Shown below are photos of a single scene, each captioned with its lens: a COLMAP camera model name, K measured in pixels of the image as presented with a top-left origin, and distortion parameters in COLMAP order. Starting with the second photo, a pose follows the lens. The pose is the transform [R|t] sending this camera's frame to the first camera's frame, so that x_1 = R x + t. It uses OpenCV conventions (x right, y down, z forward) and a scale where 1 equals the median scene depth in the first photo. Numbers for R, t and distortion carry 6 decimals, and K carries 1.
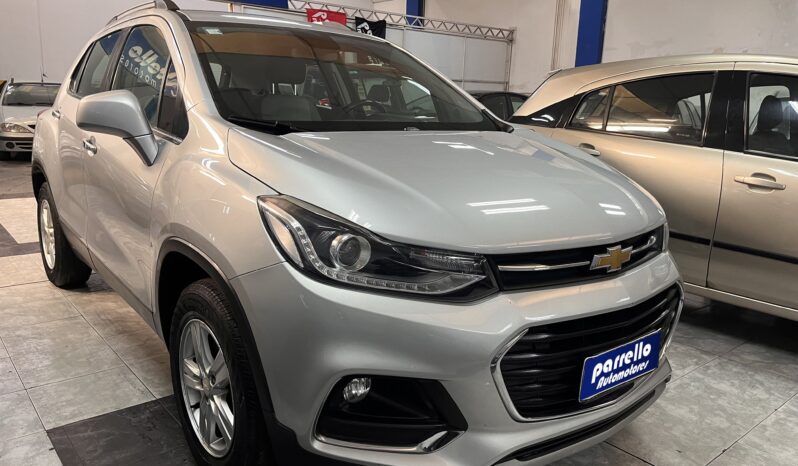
lens RADIAL K [[620.9, 0, 402.7], [0, 620.9, 229.4], [0, 0, 1]] dist [0.097940, -0.174981]
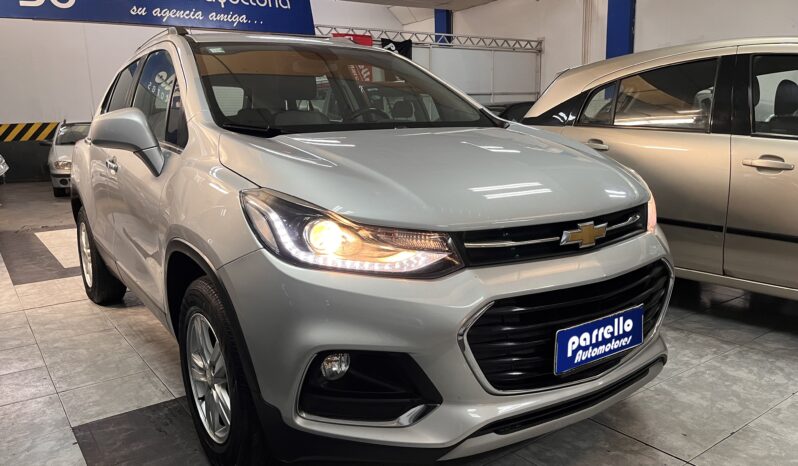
lens RADIAL K [[620.6, 0, 399.0], [0, 620.6, 233.0], [0, 0, 1]] dist [0.096777, -0.182242]
pose [[0.995351, -0.048070, -0.083456, 0.089153], [0.045529, 0.998447, -0.032091, 0.047347], [0.084869, 0.028143, 0.995995, -0.027303]]
